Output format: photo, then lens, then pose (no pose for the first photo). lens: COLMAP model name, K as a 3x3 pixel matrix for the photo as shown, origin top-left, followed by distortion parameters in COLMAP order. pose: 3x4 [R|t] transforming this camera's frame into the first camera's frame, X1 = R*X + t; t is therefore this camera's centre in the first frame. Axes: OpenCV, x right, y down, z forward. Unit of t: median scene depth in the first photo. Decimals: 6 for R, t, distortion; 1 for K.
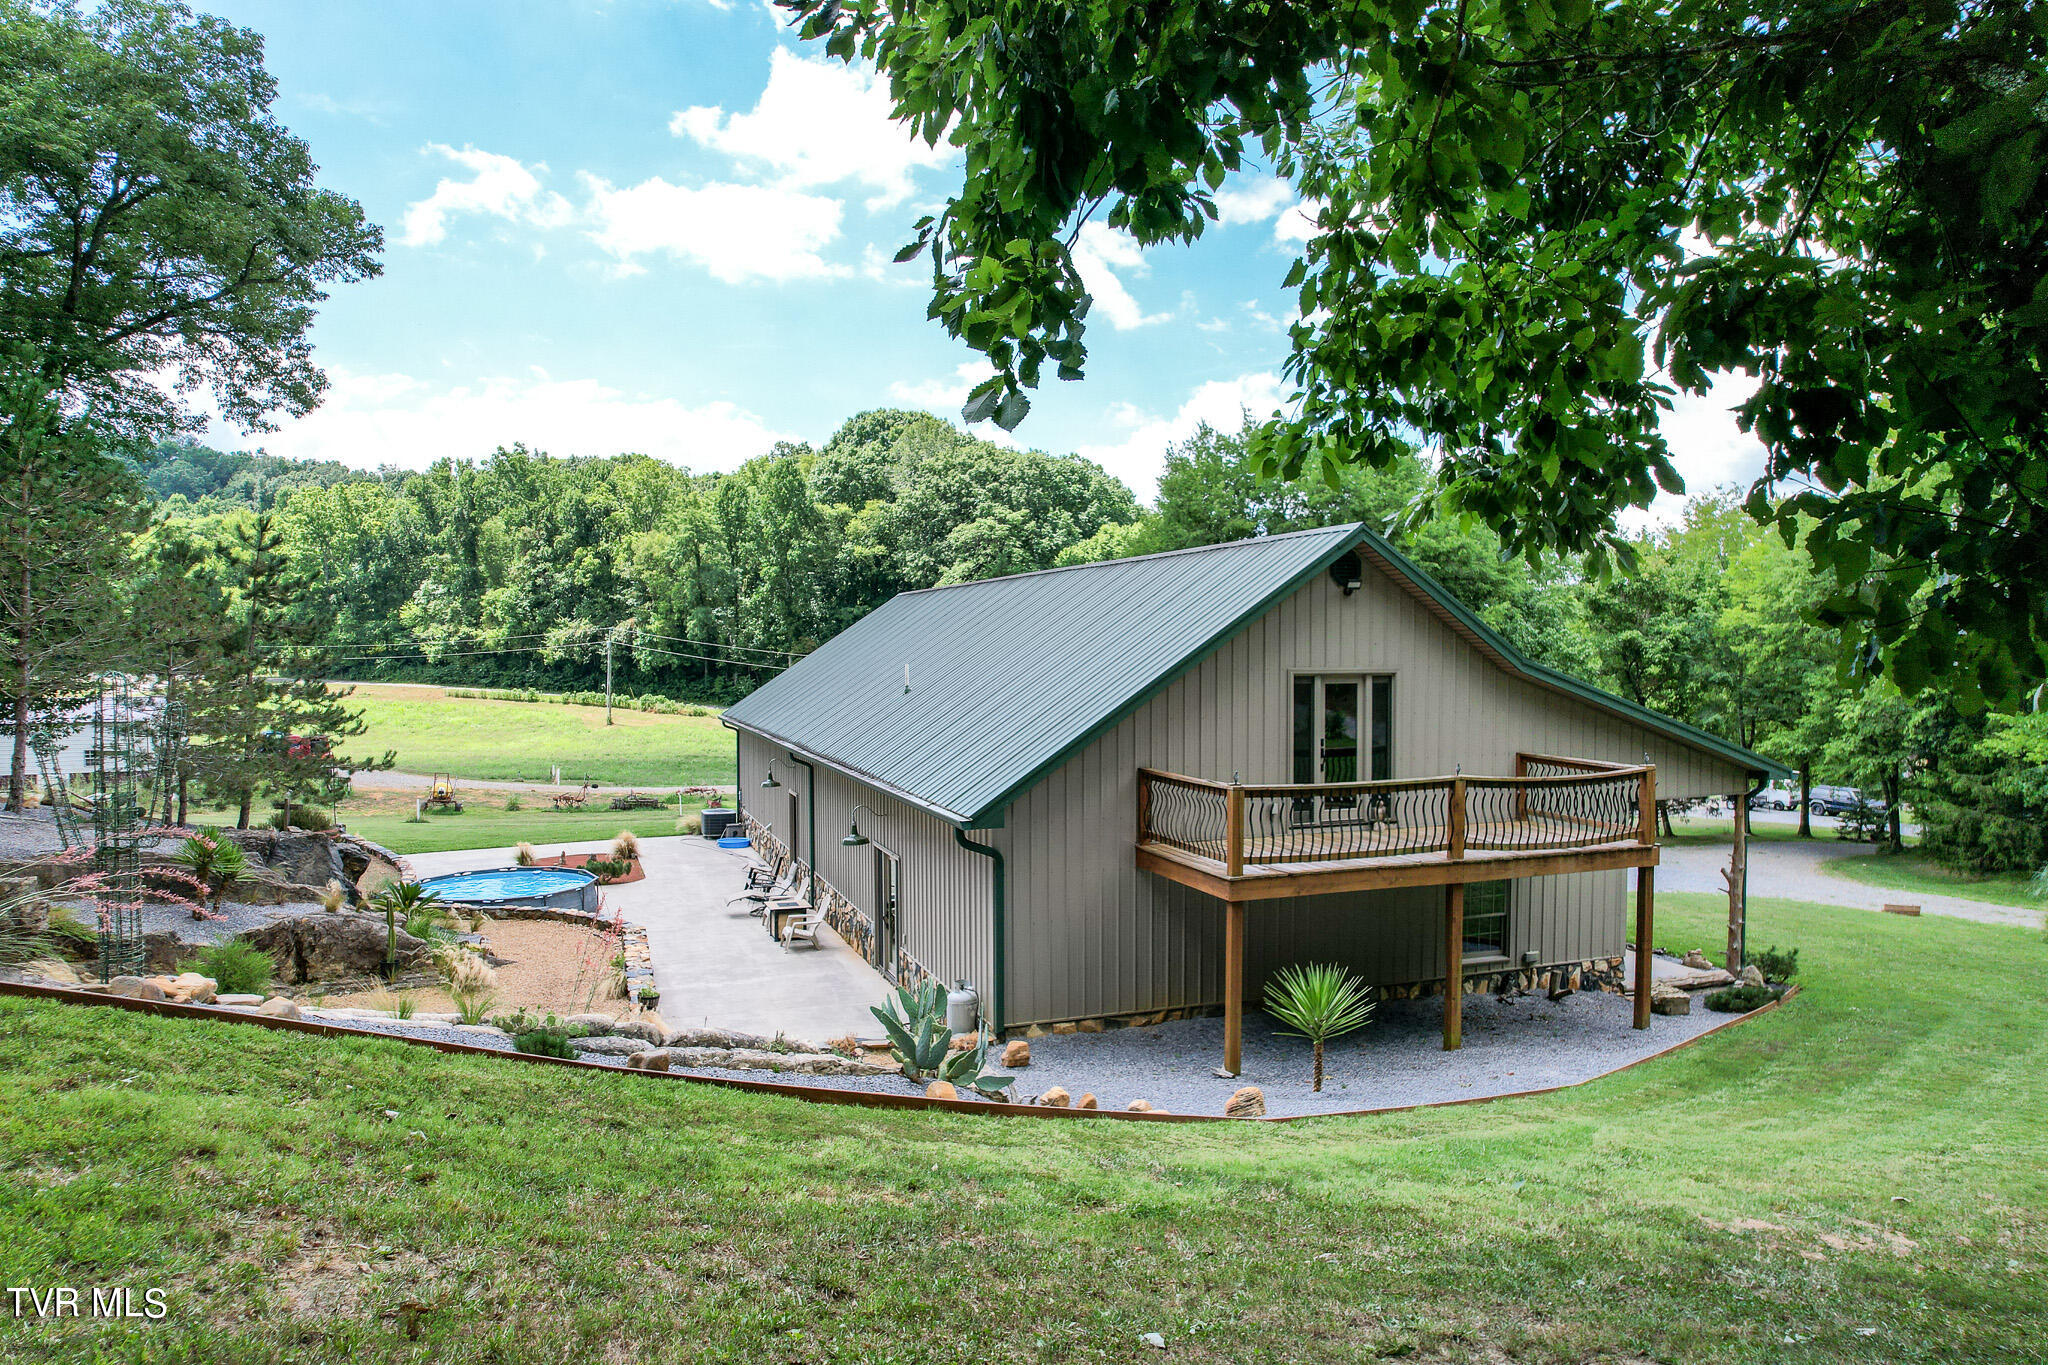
lens RADIAL K [[1307.7, 0, 1028.9], [0, 1307.7, 702.0], [0, 0, 1]] dist [-0.070978, 0.073465]
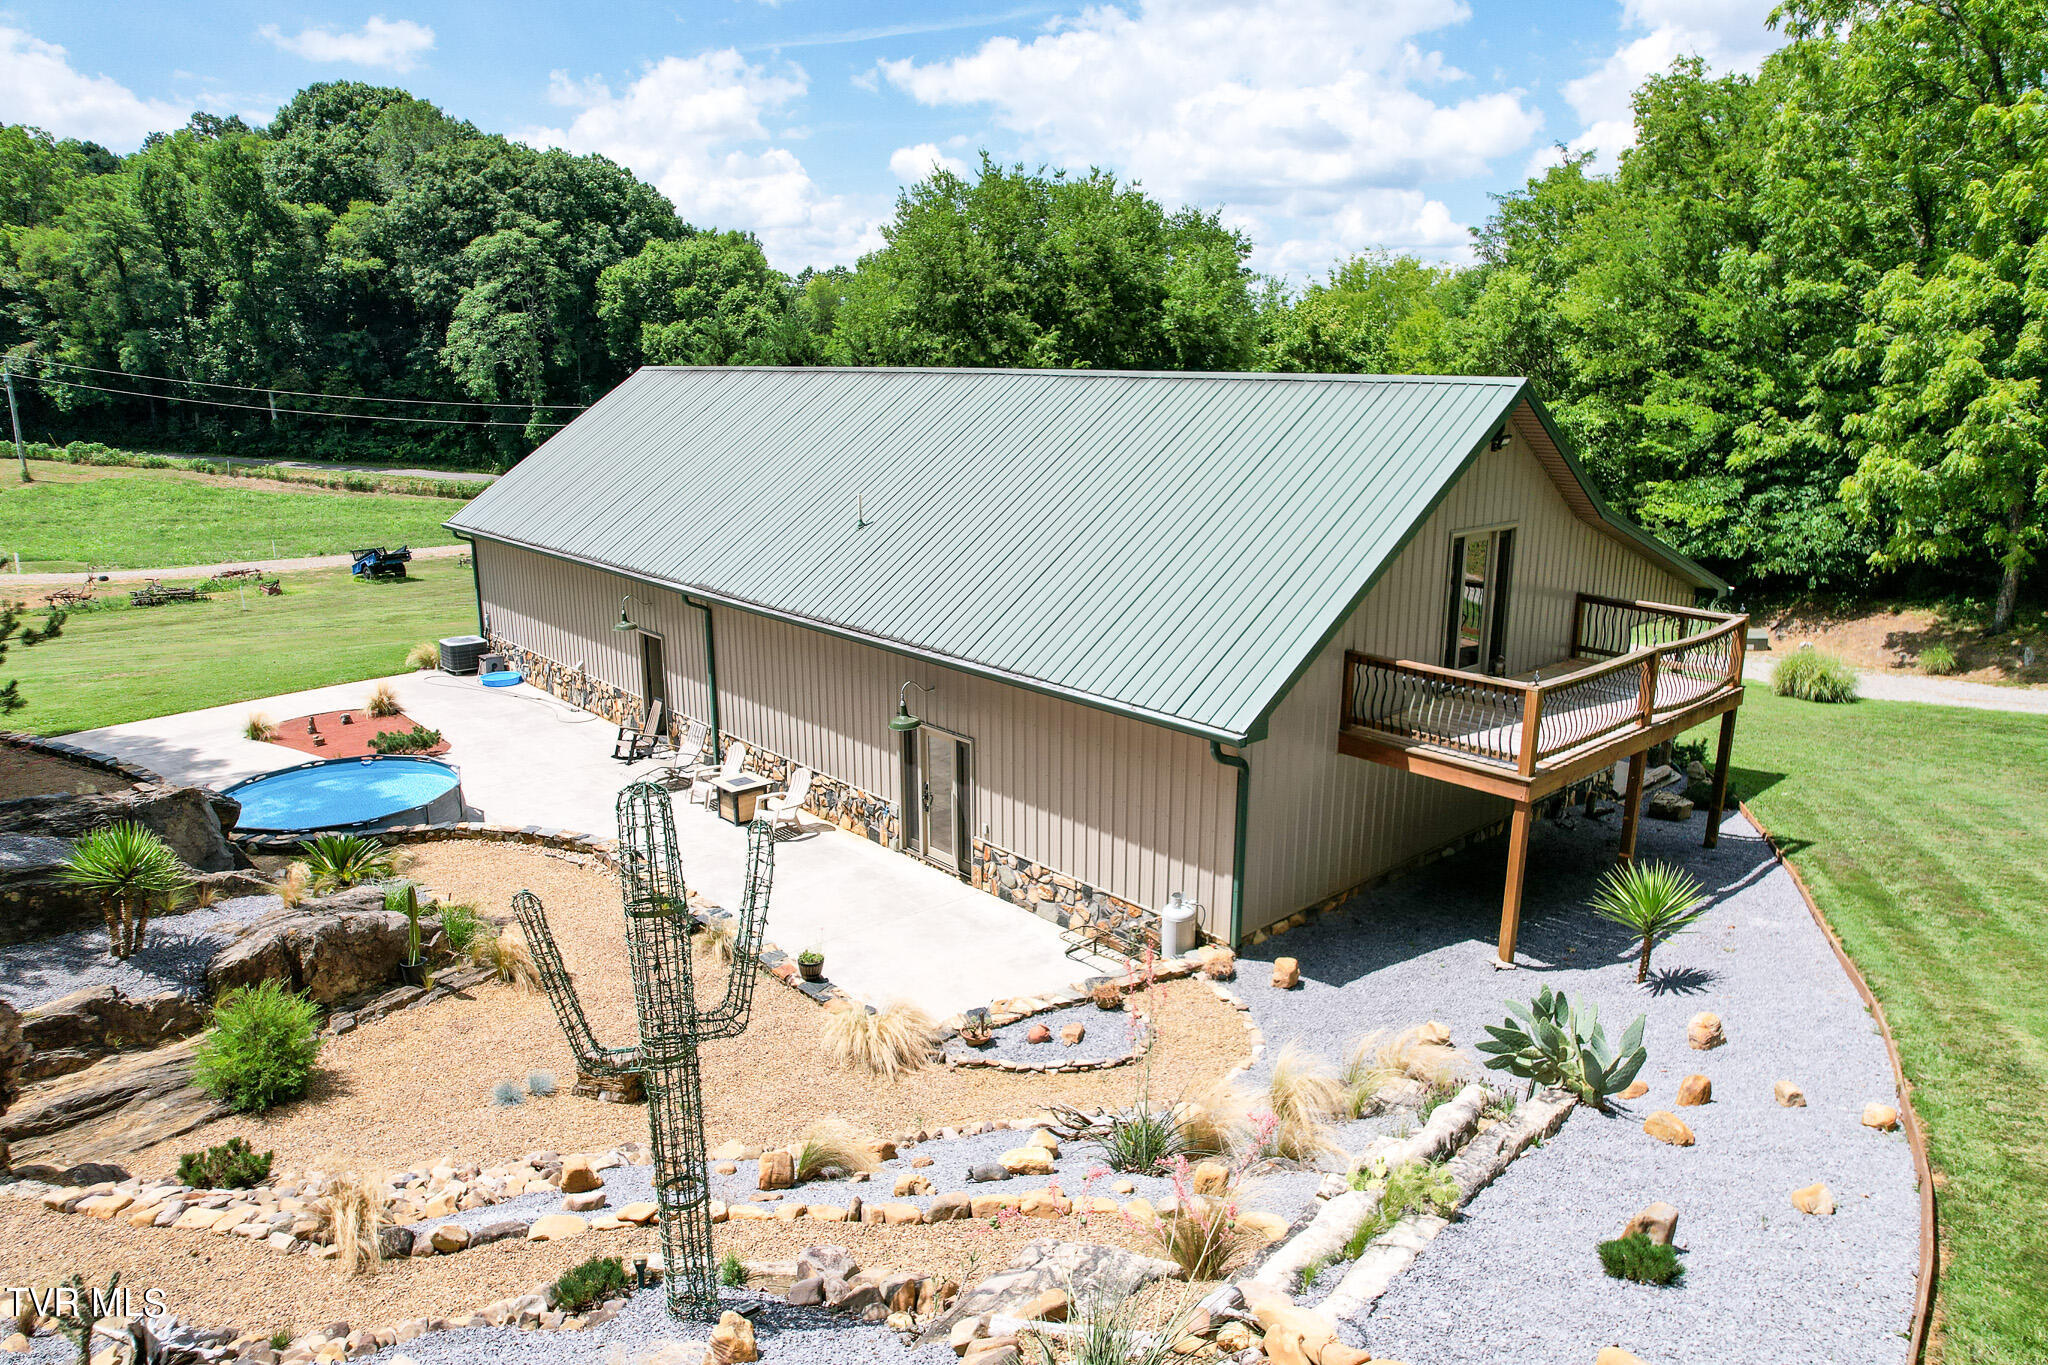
lens RADIAL K [[1307.7, 0, 1028.9], [0, 1307.7, 702.0], [0, 0, 1]] dist [-0.070978, 0.073465]
pose [[0.928612, -0.092939, 0.359225, -0.154436], [0.014336, 0.976387, 0.215553, -0.039590], [-0.370776, -0.195015, 0.908017, 0.076057]]
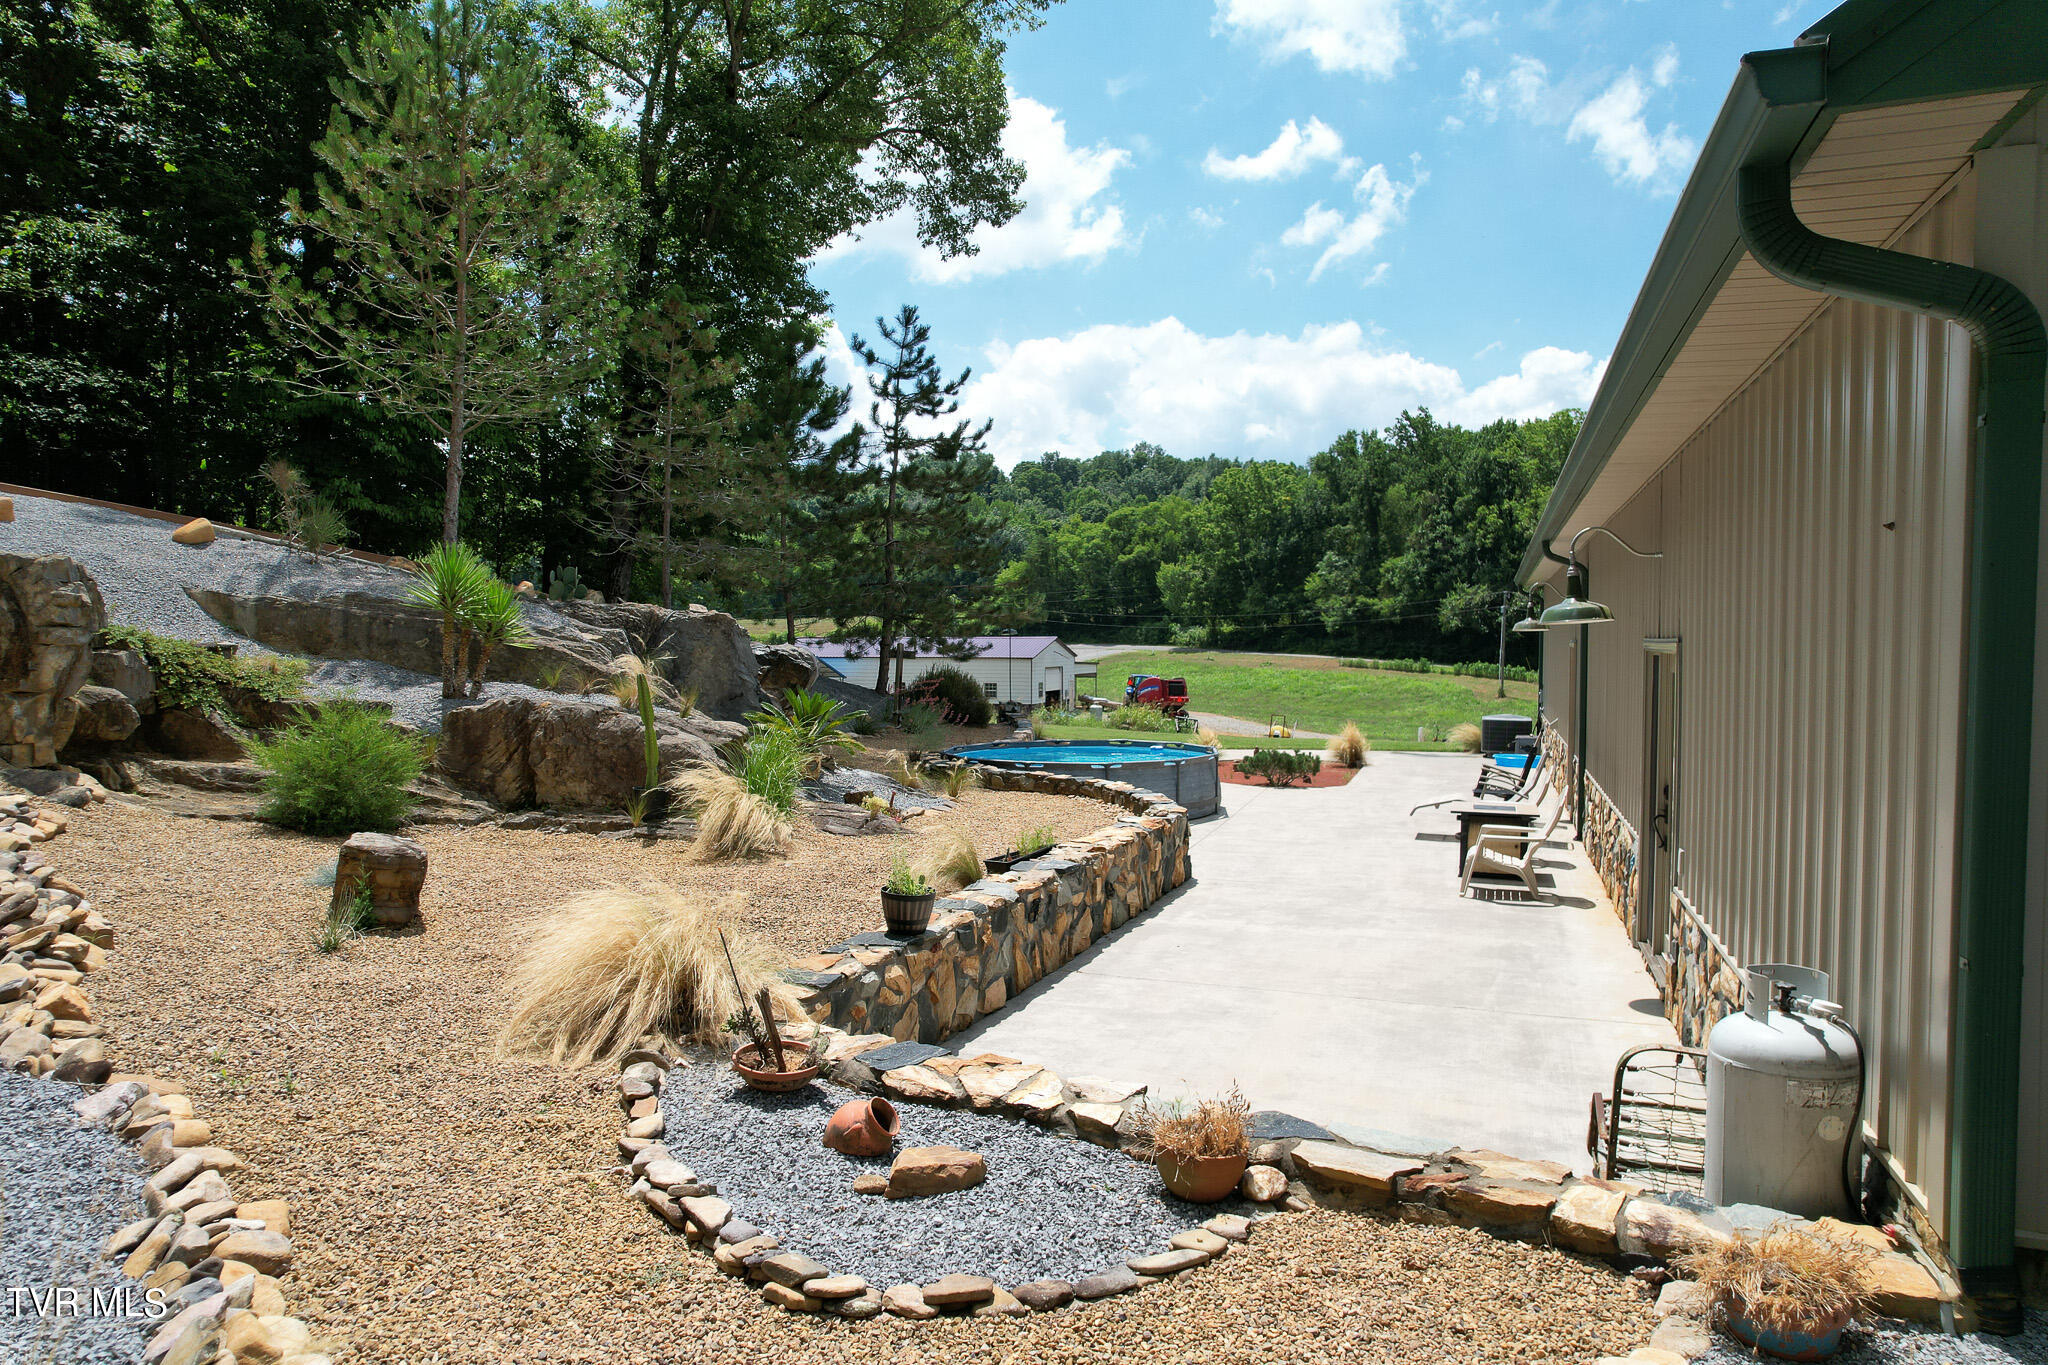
lens RADIAL K [[1308.6, 0, 1024.0], [0, 1308.6, 682.5], [0, 0, 1]] dist [-0.001358, -0.000688]
pose [[0.771425, 0.022678, -0.635916, -0.003466], [-0.030464, 0.999535, -0.001310, 0.055792], [0.635591, 0.020384, 0.771757, 0.245783]]
